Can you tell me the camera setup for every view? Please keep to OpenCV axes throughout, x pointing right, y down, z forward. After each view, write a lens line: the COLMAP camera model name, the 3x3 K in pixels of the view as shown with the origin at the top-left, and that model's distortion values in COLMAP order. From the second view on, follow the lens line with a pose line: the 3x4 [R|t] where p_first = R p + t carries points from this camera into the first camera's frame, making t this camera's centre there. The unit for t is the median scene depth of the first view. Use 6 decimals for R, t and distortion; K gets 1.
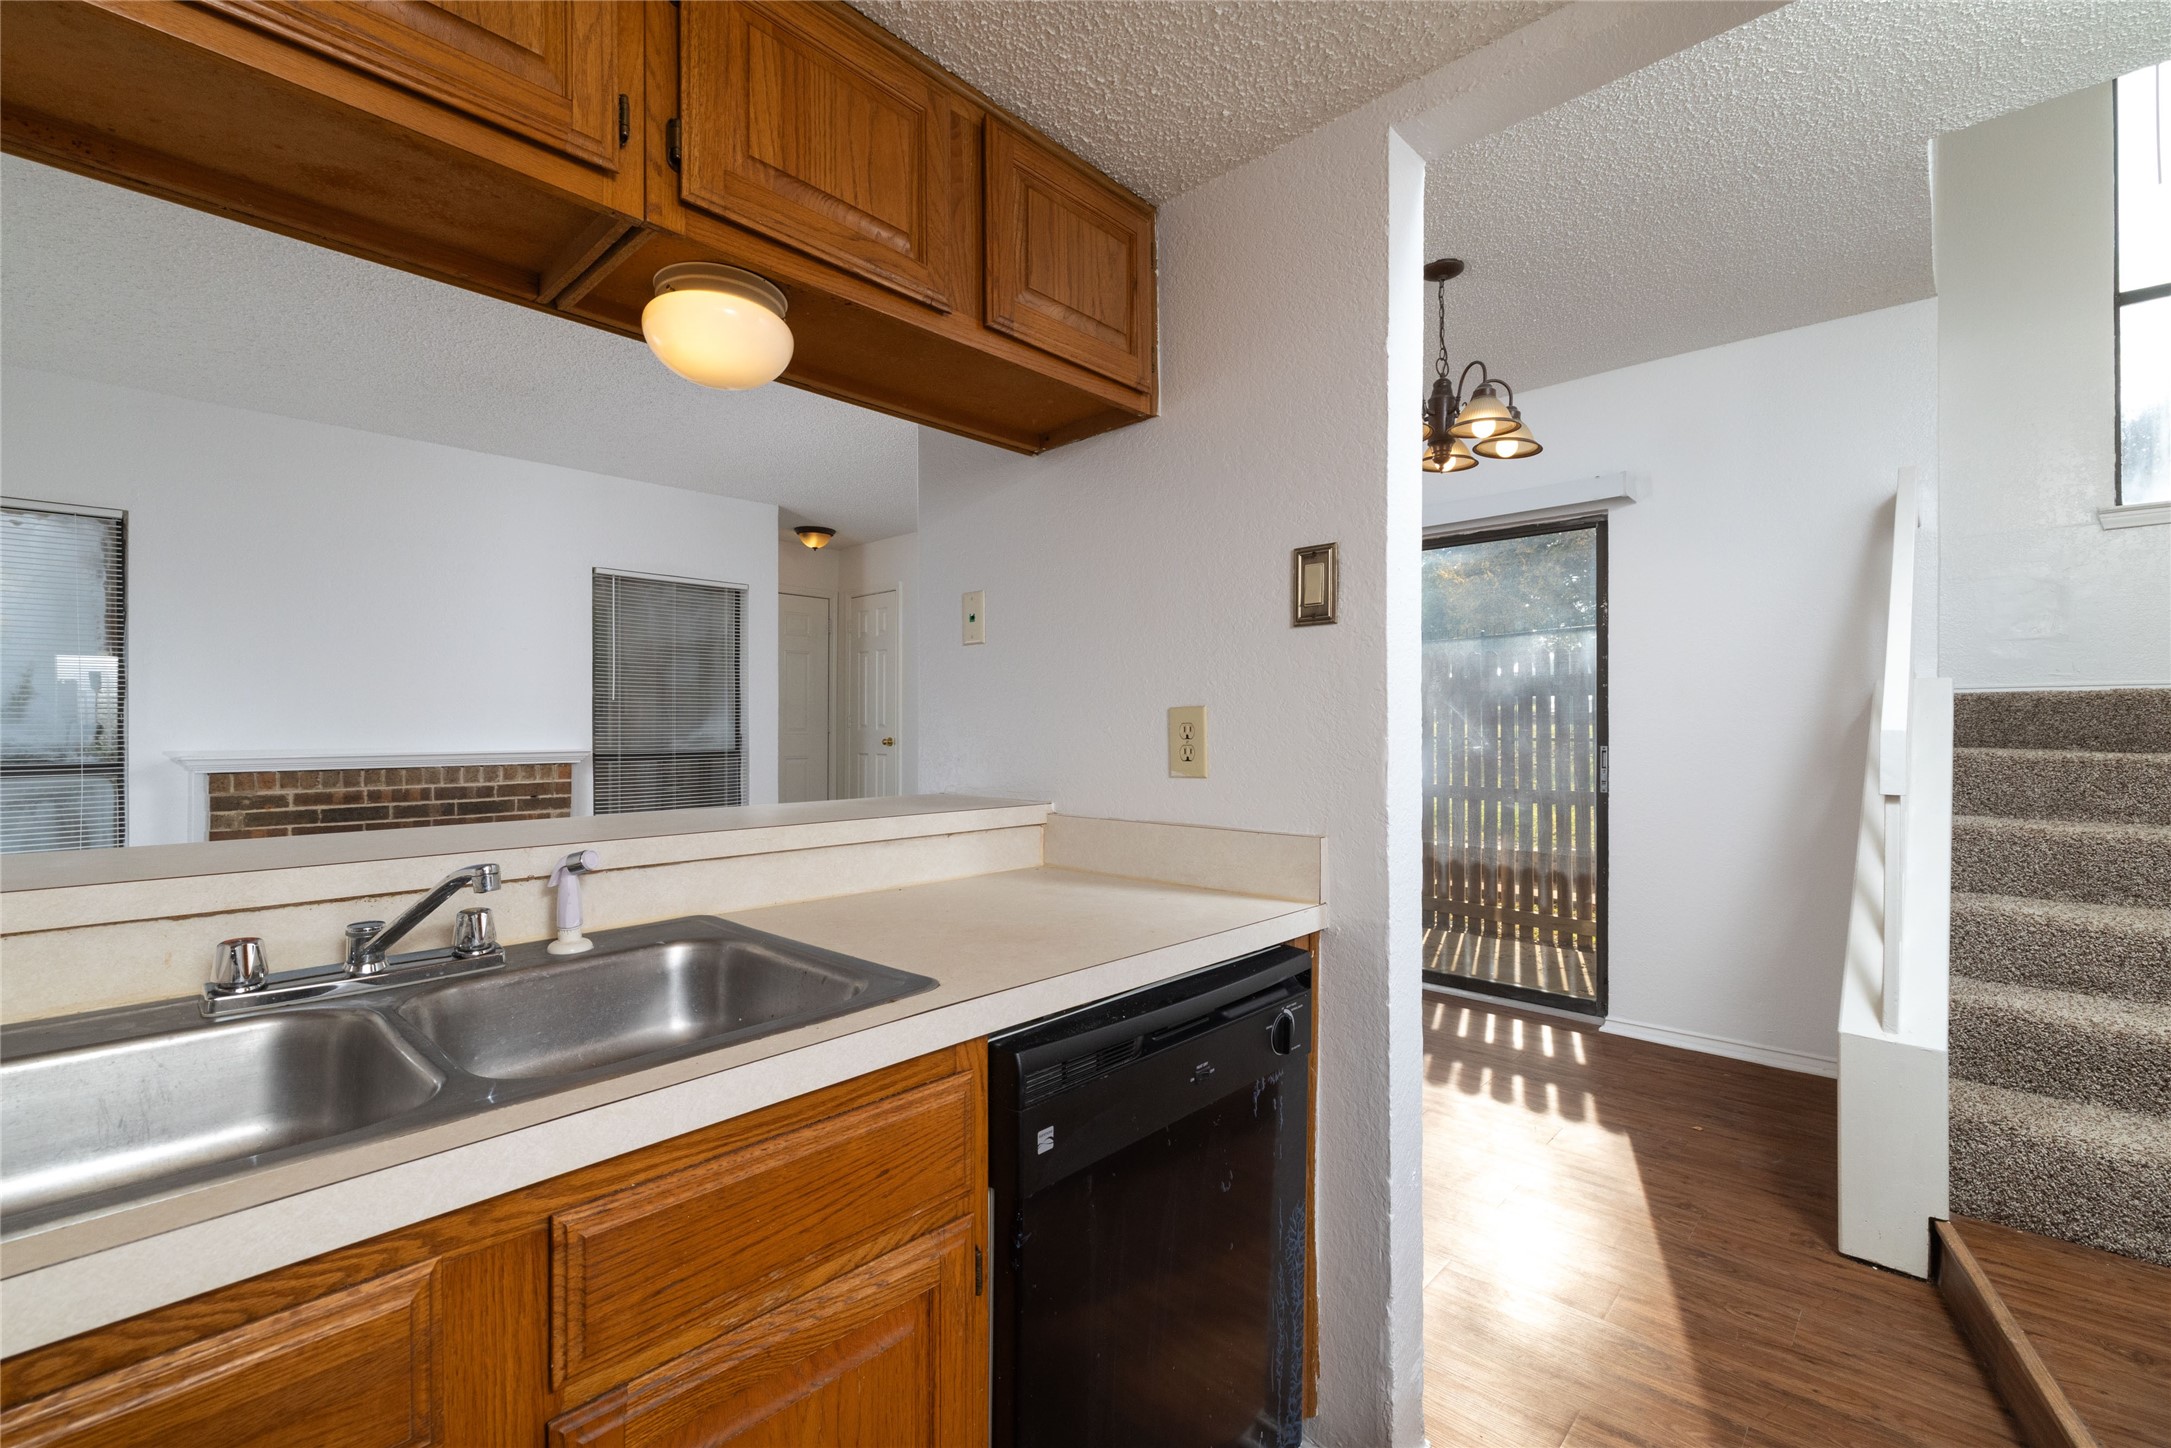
lens RADIAL K [[944.2, 0, 1080.0], [0, 944.2, 715.2], [0, 0, 1]] dist [-0.003350, 0.001041]
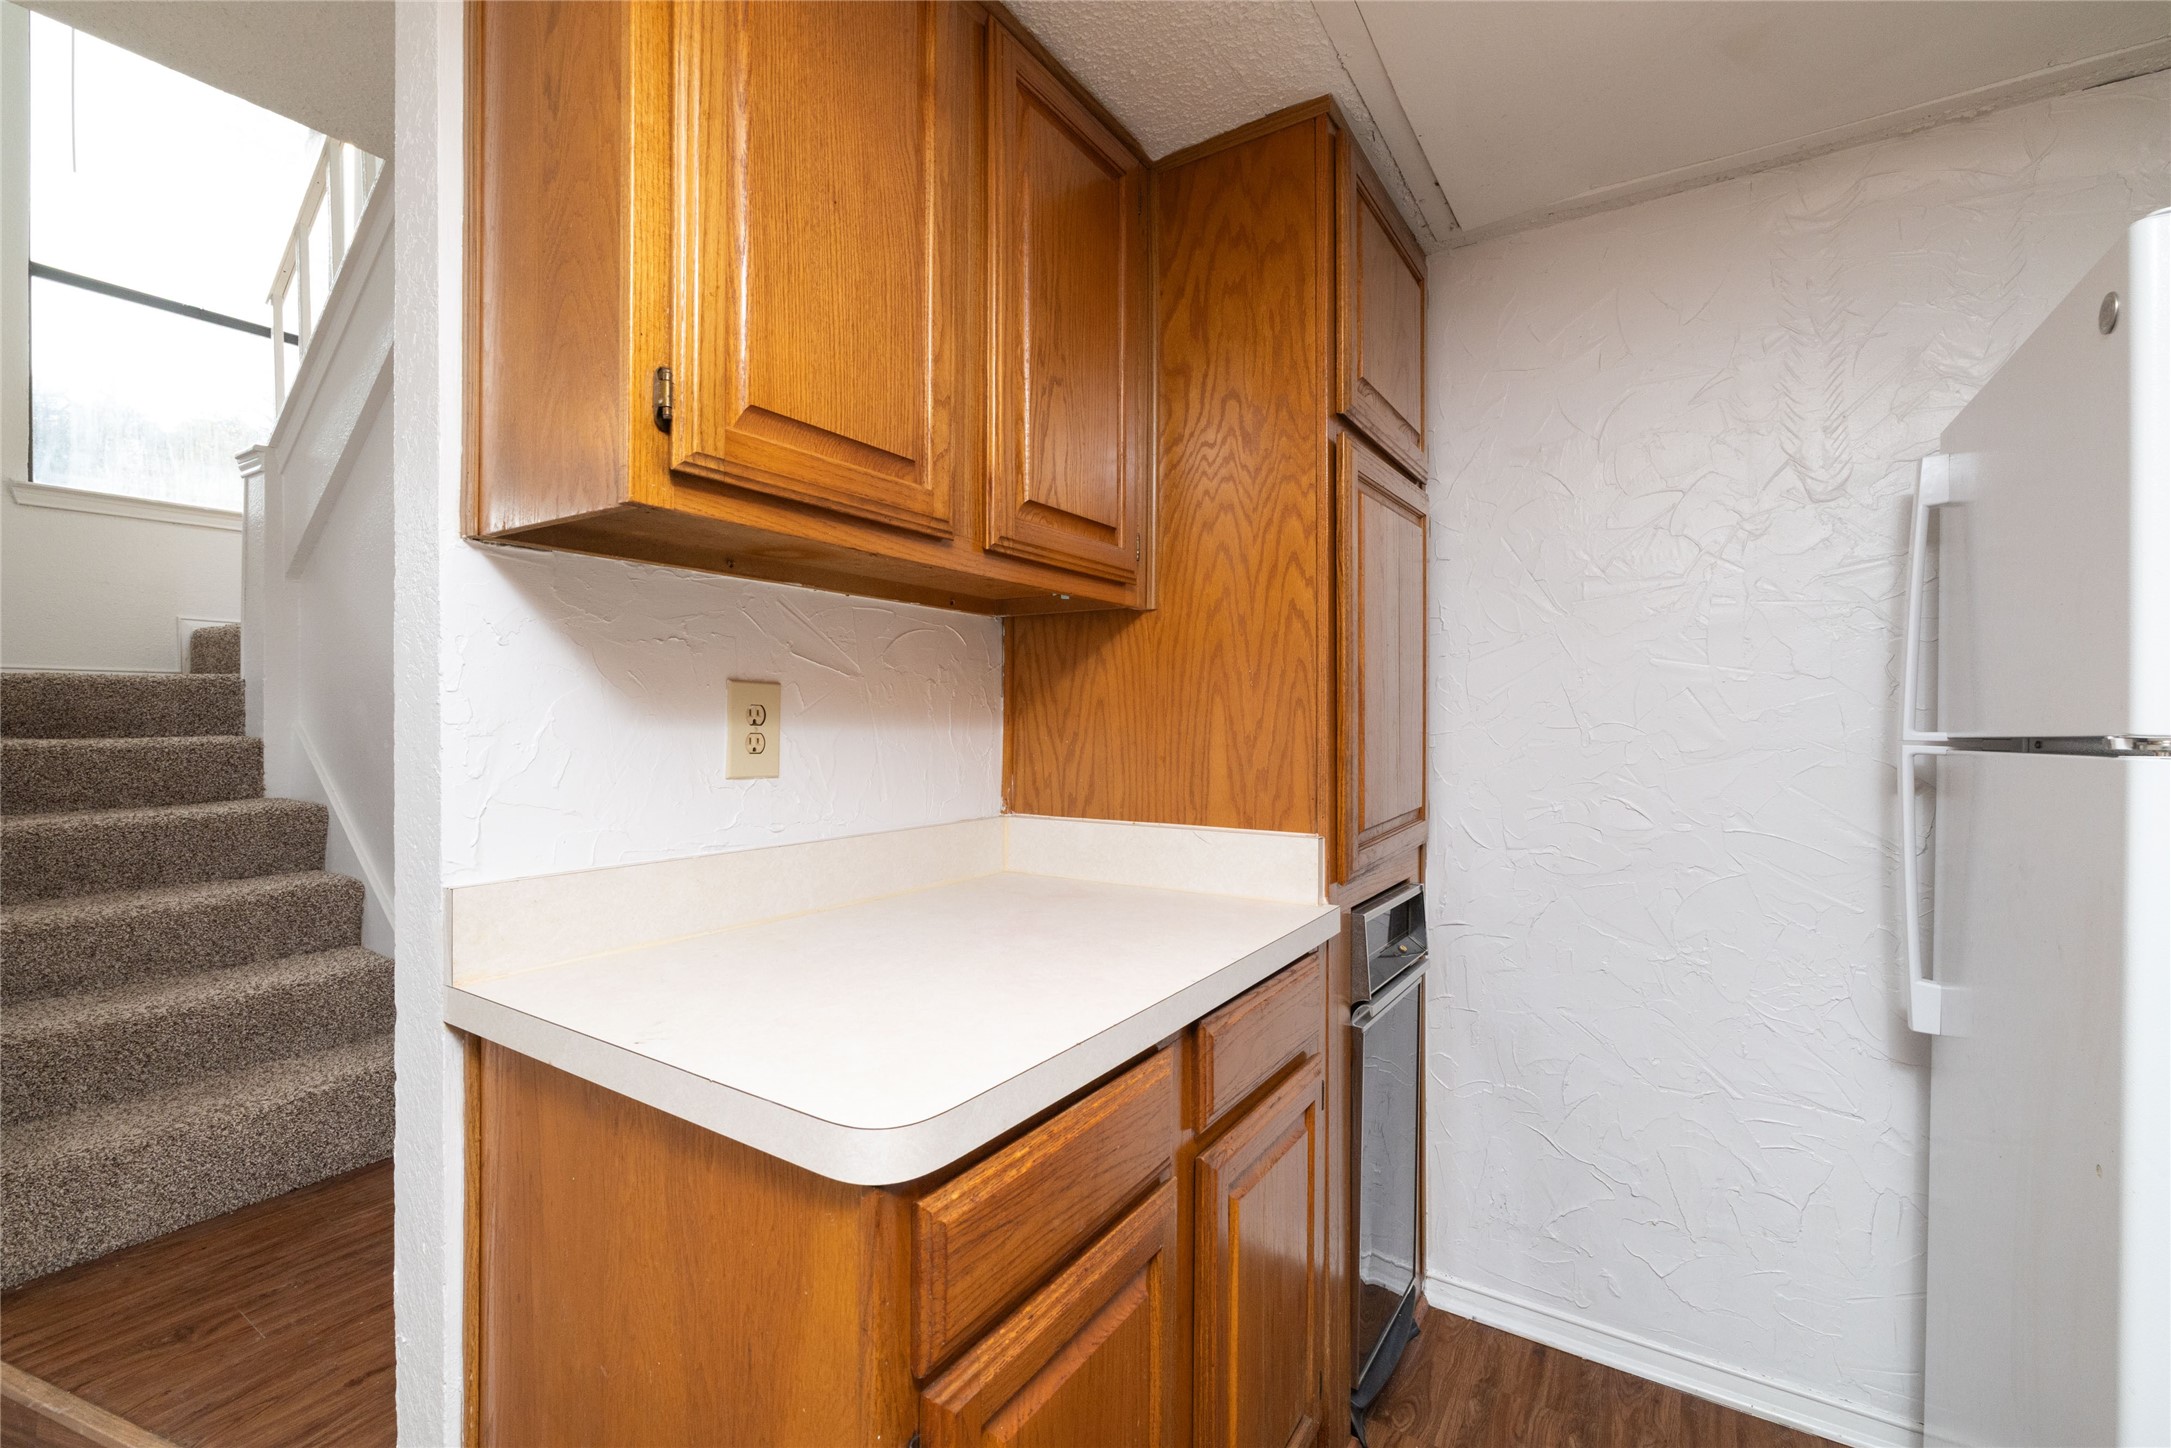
lens RADIAL K [[944.2, 0, 1050.6], [0, 944.2, 711.1], [0, 0, 1]] dist [-0.003350, 0.001041]
pose [[-0.154481, -0.001269, 0.987995, -0.009185], [-0.011084, 0.999938, -0.000448, 0.000249], [-0.987934, -0.011021, -0.154485, 0.102300]]
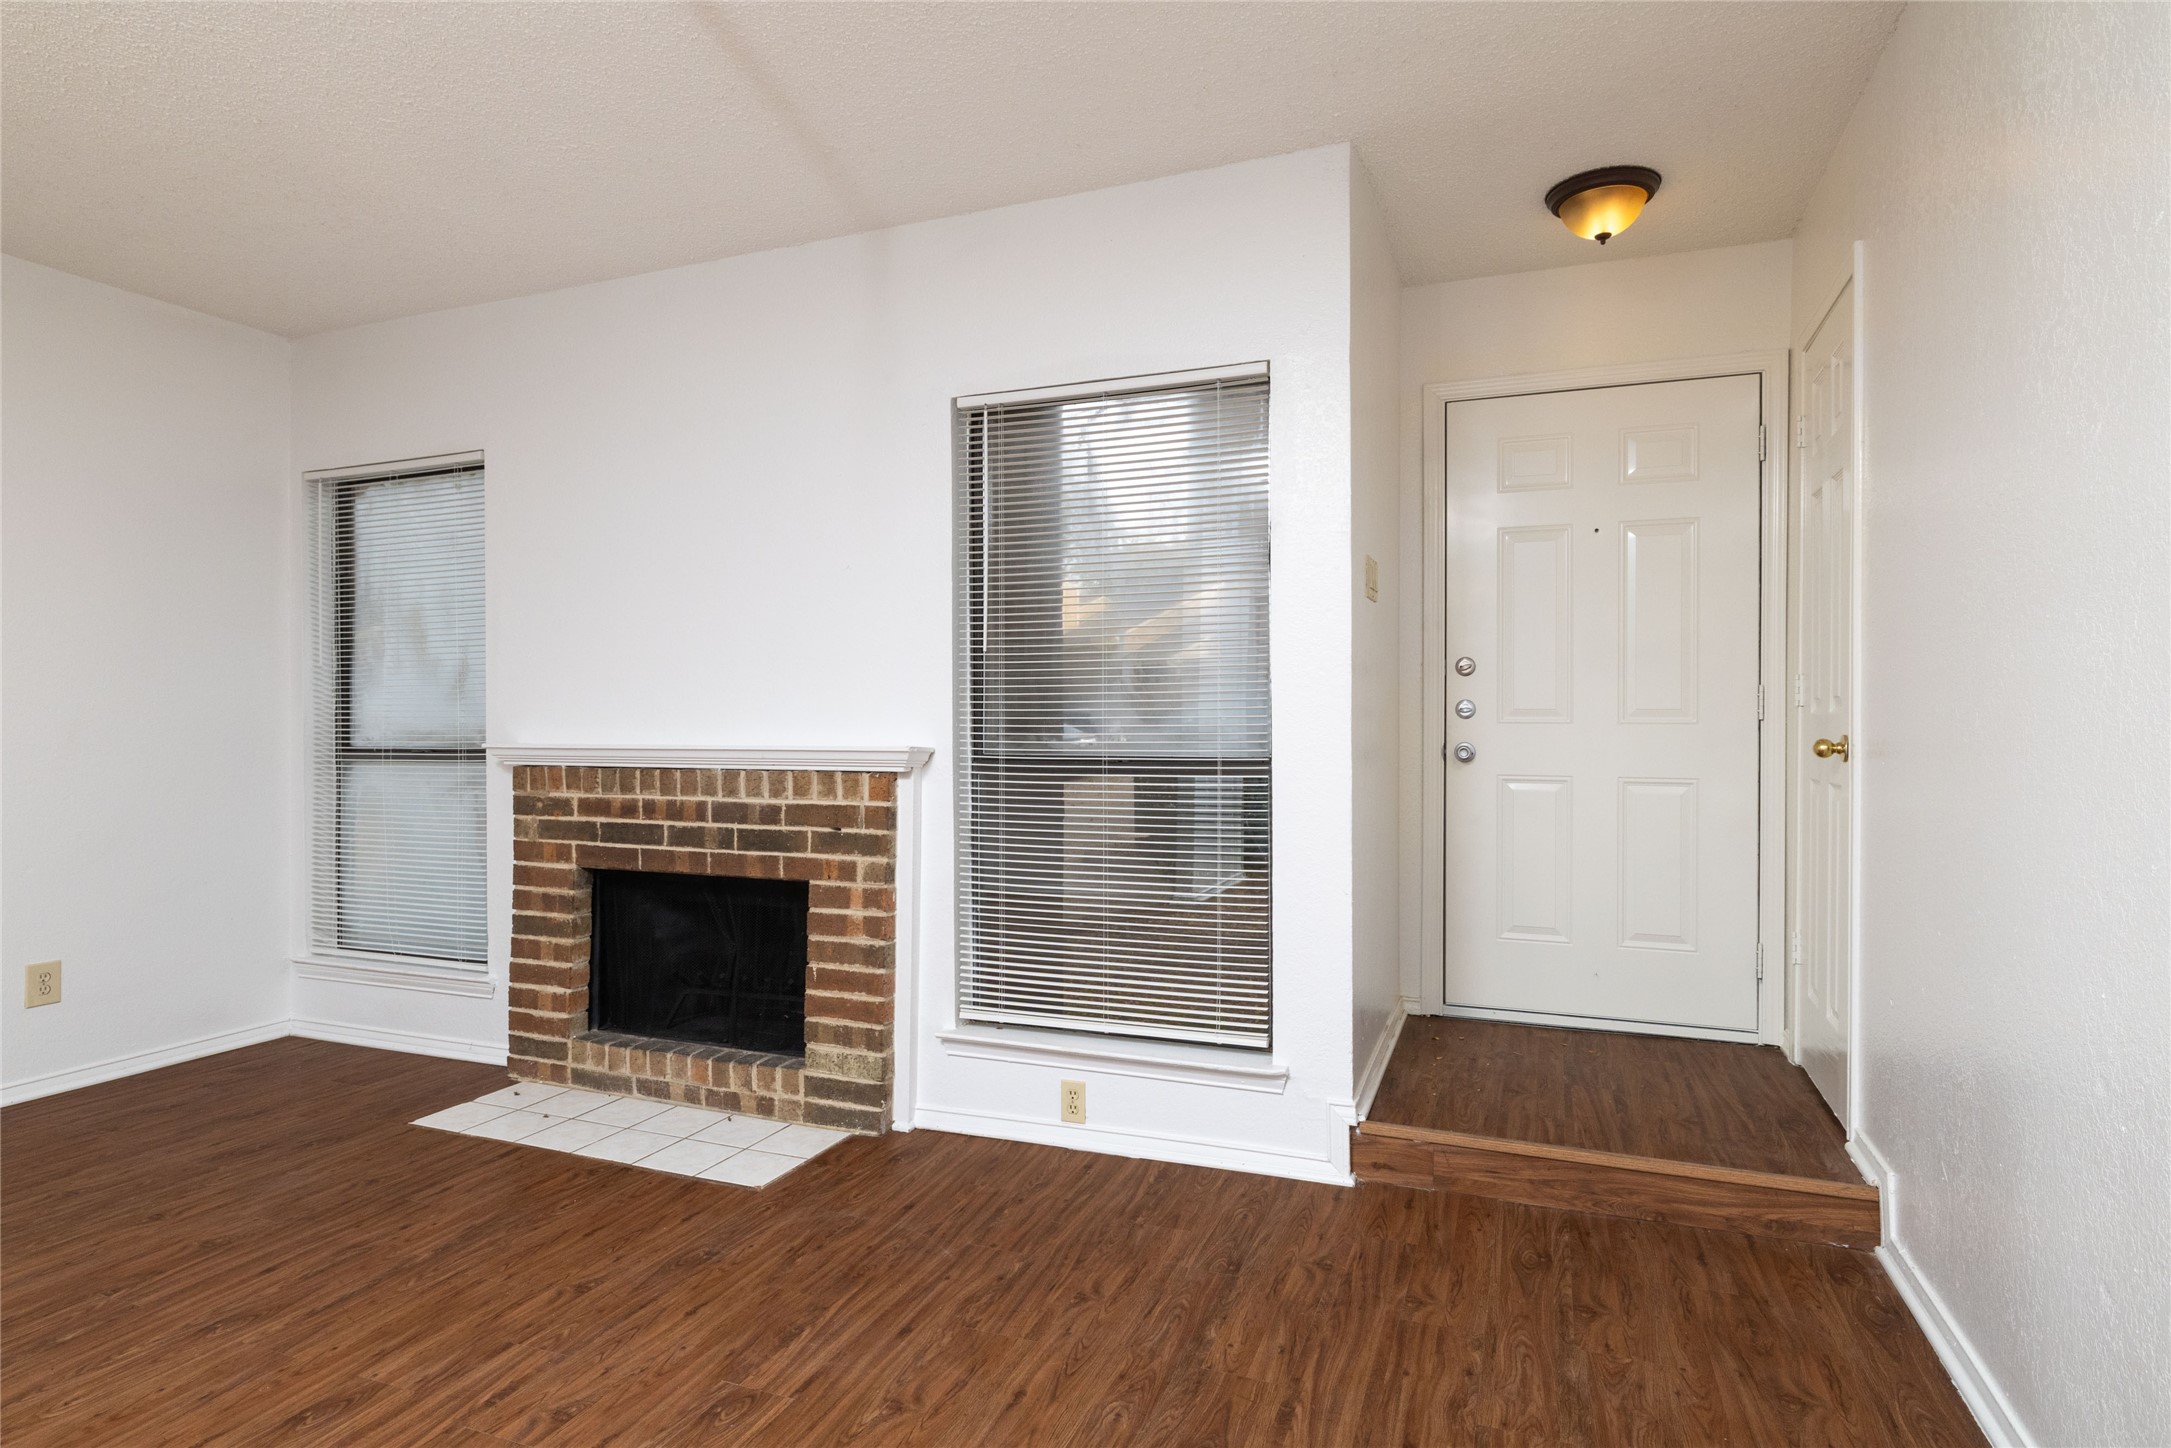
lens RADIAL K [[1133.1, 0, 1087.4], [0, 1133.1, 715.0], [0, 0, 1]] dist [-0.004065, 0.000518]
pose [[0.351836, -0.000141, -0.936061, 0.135253], [0.012716, 0.999908, 0.004629, 0.023075], [0.935975, -0.013532, 0.351806, 1.193536]]
